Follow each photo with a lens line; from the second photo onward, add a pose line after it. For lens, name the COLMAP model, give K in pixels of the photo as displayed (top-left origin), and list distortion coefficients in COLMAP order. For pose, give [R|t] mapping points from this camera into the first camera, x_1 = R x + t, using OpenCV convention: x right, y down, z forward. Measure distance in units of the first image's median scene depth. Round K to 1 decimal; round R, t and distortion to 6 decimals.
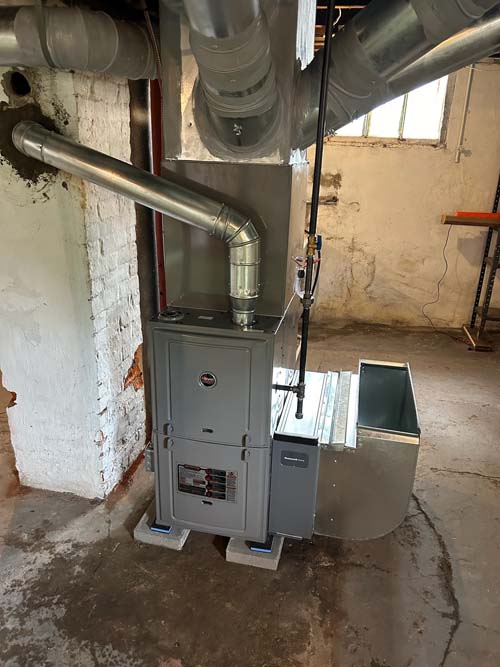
lens RADIAL K [[501.4, 0, 250.0], [0, 501.4, 333.5], [0, 0, 1]] dist [0.030187, -0.006422]
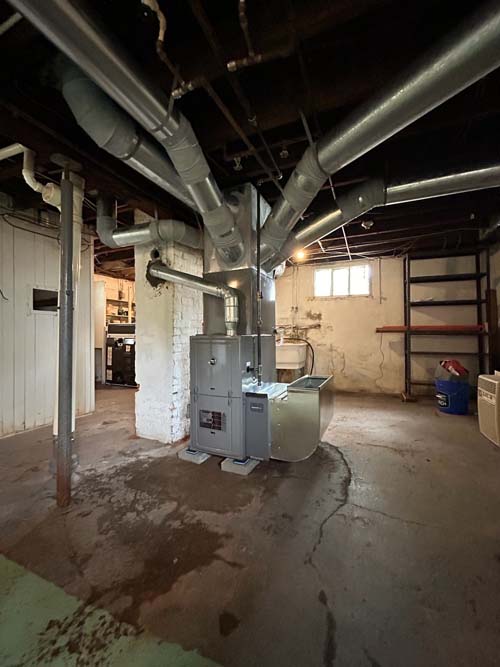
lens RADIAL K [[266.7, 0, 250.0], [0, 266.7, 333.5], [0, 0, 1]] dist [0.001406, 0.000121]
pose [[0.975544, -0.037186, -0.216635, 0.280228], [-0.044401, 0.931928, -0.359915, 0.338395], [0.215272, 0.360732, 0.907486, -0.017352]]
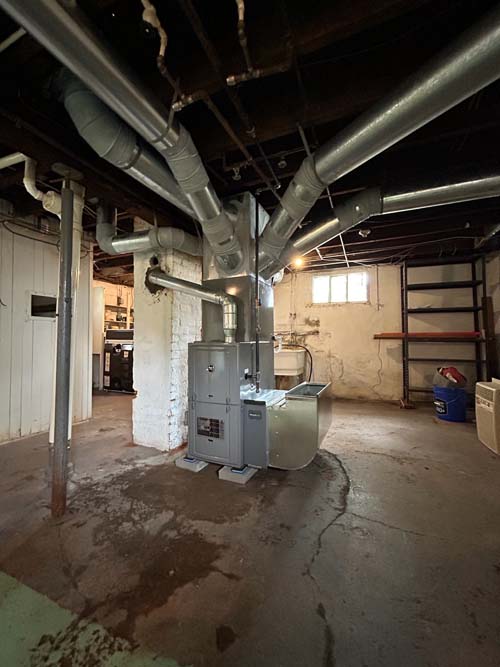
lens RADIAL K [[266.7, 0, 250.0], [0, 266.7, 333.5], [0, 0, 1]] dist [0.001406, 0.000121]
pose [[0.976803, -0.039240, -0.210514, 0.281946], [-0.044734, 0.923986, -0.379802, 0.334279], [0.209415, 0.380409, 0.900797, -0.021049]]
